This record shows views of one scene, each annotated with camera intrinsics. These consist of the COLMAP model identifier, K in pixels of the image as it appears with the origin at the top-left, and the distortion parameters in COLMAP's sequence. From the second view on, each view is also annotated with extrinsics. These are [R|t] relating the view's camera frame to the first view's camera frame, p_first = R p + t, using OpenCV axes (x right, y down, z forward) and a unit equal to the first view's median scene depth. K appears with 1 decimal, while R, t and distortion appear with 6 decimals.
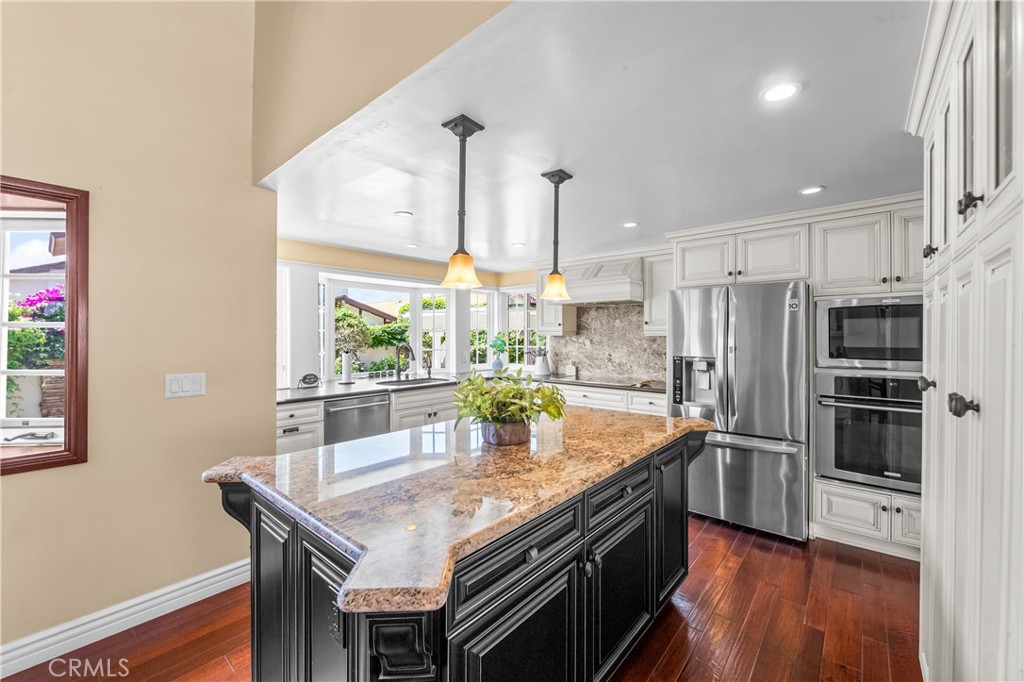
lens RADIAL K [[406.0, 0, 513.8], [0, 406.0, 338.4], [0, 0, 1]] dist [-0.001796, -0.000123]
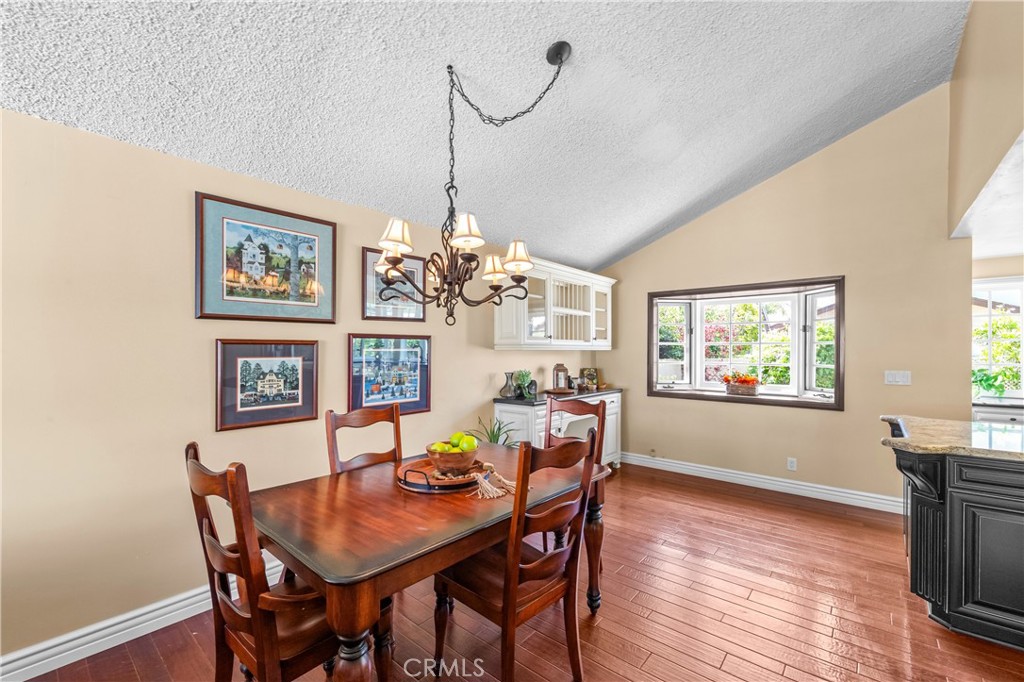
lens RADIAL K [[423.5, 0, 507.7], [0, 423.5, 350.8], [0, 0, 1]] dist [-0.001908, -0.000025]
pose [[-0.000544, 0.000990, -0.999999, 0.467063], [-0.007014, 0.999975, 0.000994, 0.008330], [0.999975, 0.007015, -0.000537, -0.296811]]
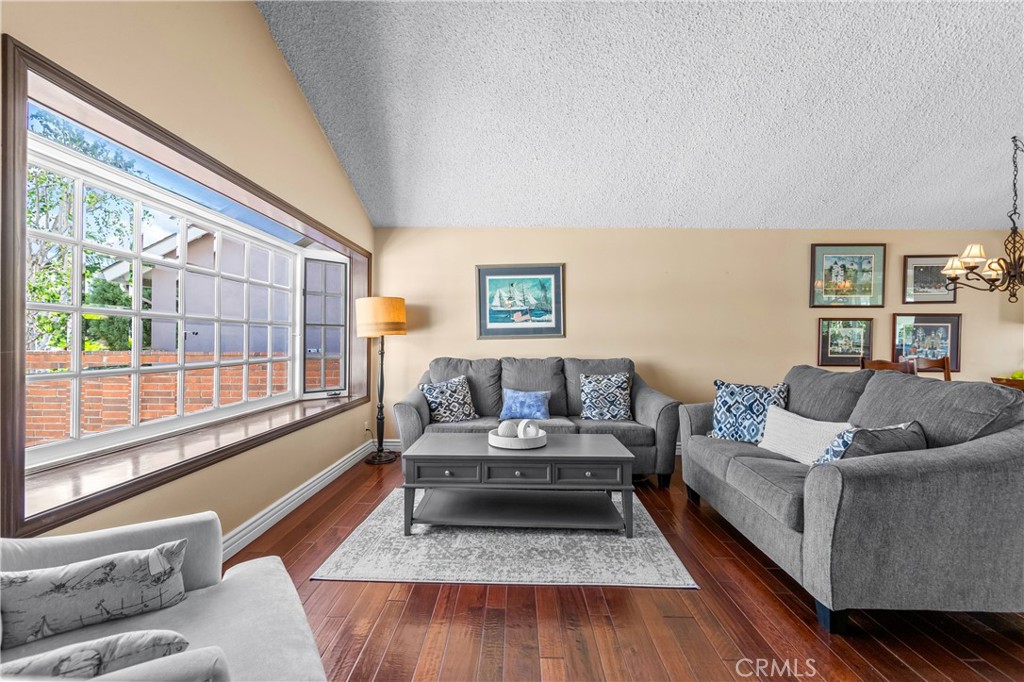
lens RADIAL K [[414.9, 0, 511.7], [0, 414.9, 342.1], [0, 0, 1]] dist [-0.002204, -0.000296]
pose [[-0.767688, -0.006969, -0.640786, 1.190441], [-0.014577, 0.999872, 0.006589, 0.062492], [0.640658, 0.014399, -0.767691, -0.373404]]
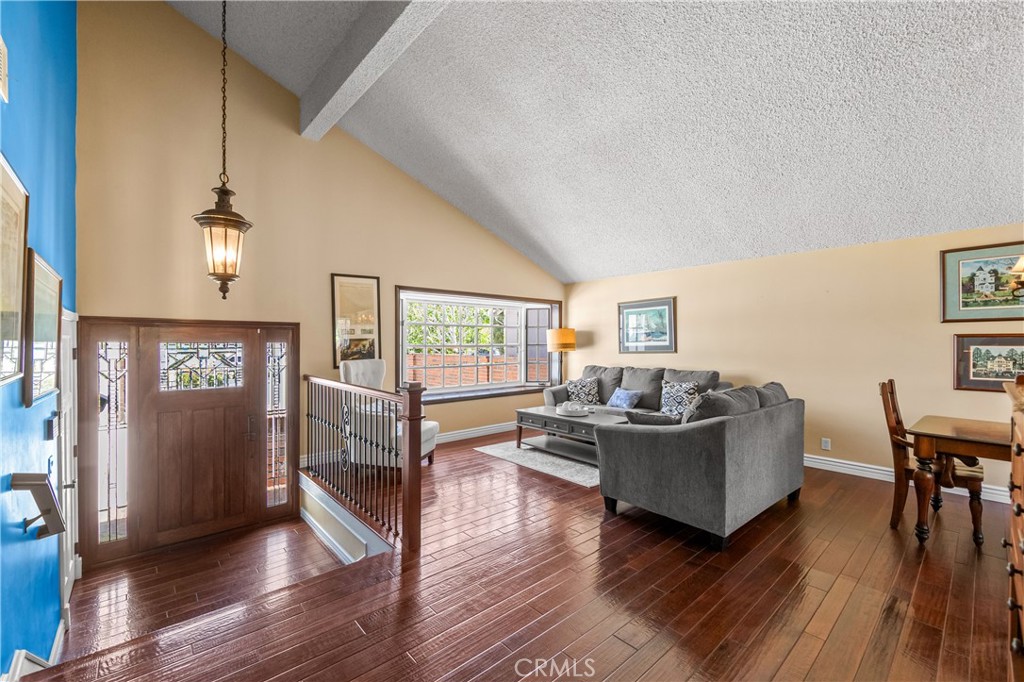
lens RADIAL K [[423.8, 0, 512.0], [0, 423.8, 342.8], [0, 0, 1]] dist [-0.001274, -0.000272]
pose [[-0.990477, -0.003036, 0.137643, 0.752753], [-0.001504, 0.999936, 0.011234, 0.005943], [-0.137668, 0.010920, -0.990418, 0.387083]]
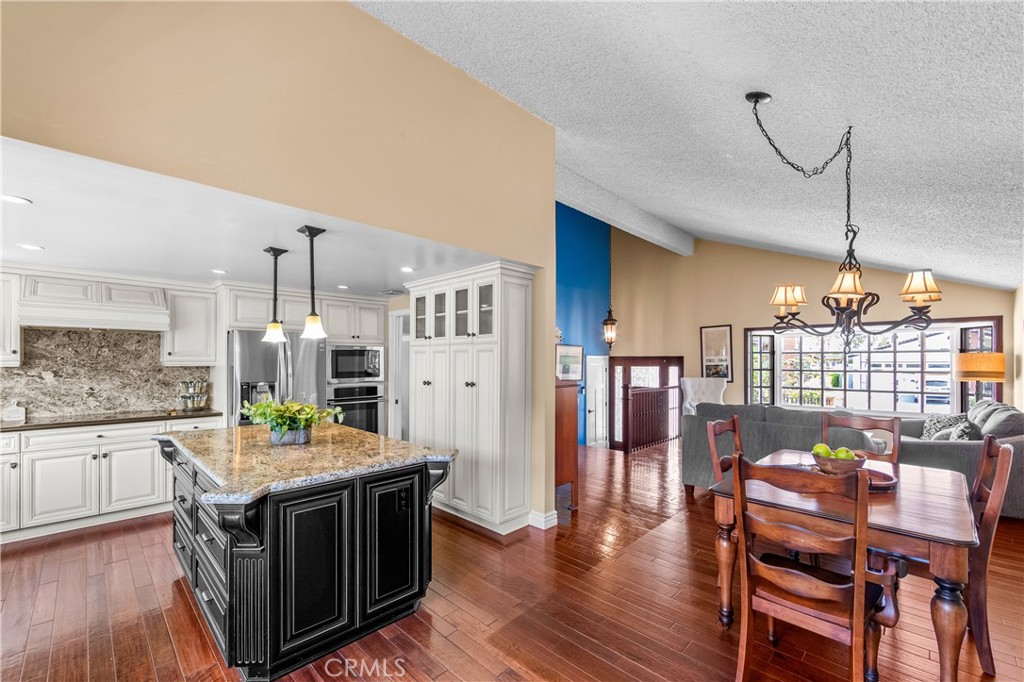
lens RADIAL K [[423.5, 0, 507.7], [0, 423.5, 350.8], [0, 0, 1]] dist [-0.001908, -0.000025]
pose [[0.074774, 0.024720, 0.996894, -0.672098], [0.005871, 0.999664, -0.025229, -0.012975], [-0.997183, 0.007739, 0.074604, 0.065001]]
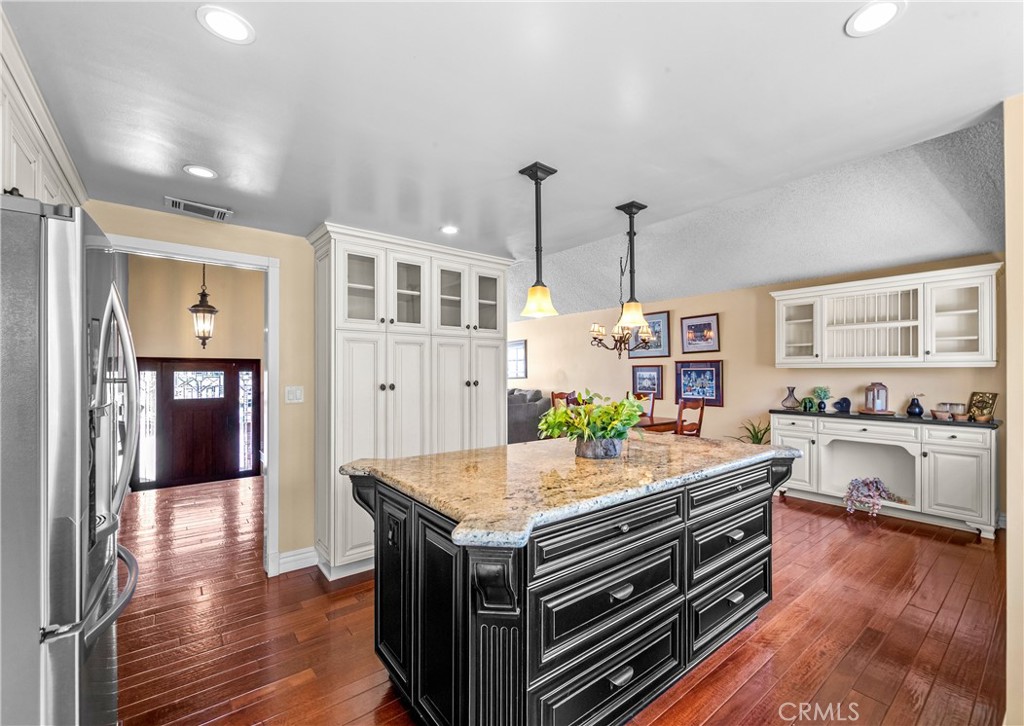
lens RADIAL K [[443.0, 0, 543.5], [0, 443.0, 371.4], [0, 0, 1]] dist [-0.001663, -0.000196]
pose [[-0.987515, -0.000092, 0.157522, -0.028428], [0.000860, 0.999982, 0.005972, 0.007892], [-0.157520, 0.006033, -0.987497, 1.032898]]
